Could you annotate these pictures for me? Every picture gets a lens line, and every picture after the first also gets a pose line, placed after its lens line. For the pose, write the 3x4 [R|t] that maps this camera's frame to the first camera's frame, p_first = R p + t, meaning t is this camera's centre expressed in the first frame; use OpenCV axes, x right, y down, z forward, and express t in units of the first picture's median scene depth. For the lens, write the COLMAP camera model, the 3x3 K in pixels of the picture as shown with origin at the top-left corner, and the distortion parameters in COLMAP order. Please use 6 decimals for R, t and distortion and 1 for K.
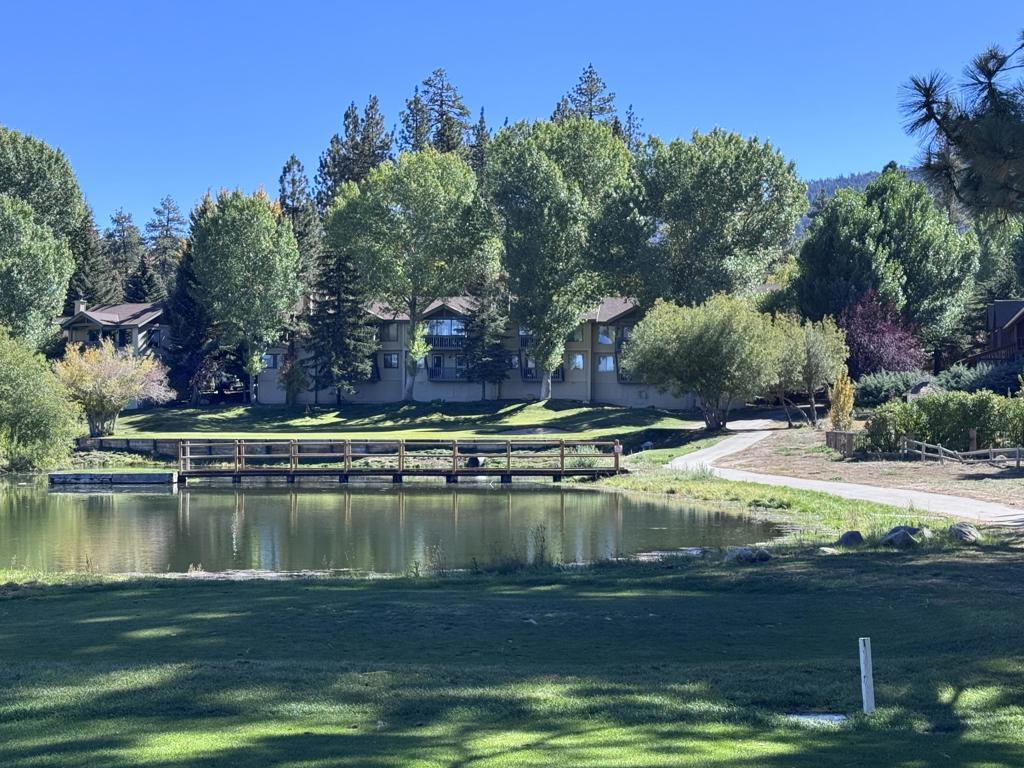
lens RADIAL K [[1707.8, 0, 499.8], [0, 1707.8, 389.2], [0, 0, 1]] dist [0.150975, -0.071730]
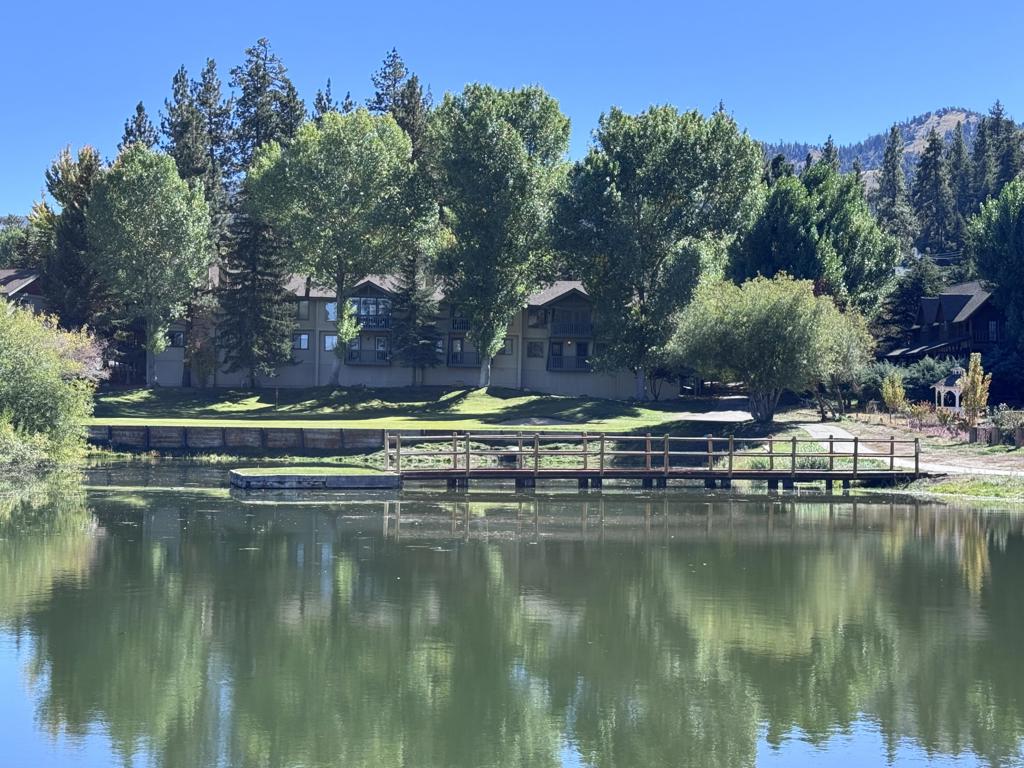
lens RADIAL K [[1579.3, 0, 503.0], [0, 1579.3, 384.3], [0, 0, 1]] dist [0.158381, 0.067989]
pose [[0.973434, 0.016150, 0.228397, -0.160639], [-0.016903, 0.999856, 0.001339, 0.003574], [-0.228342, -0.005164, 0.973567, 0.160001]]
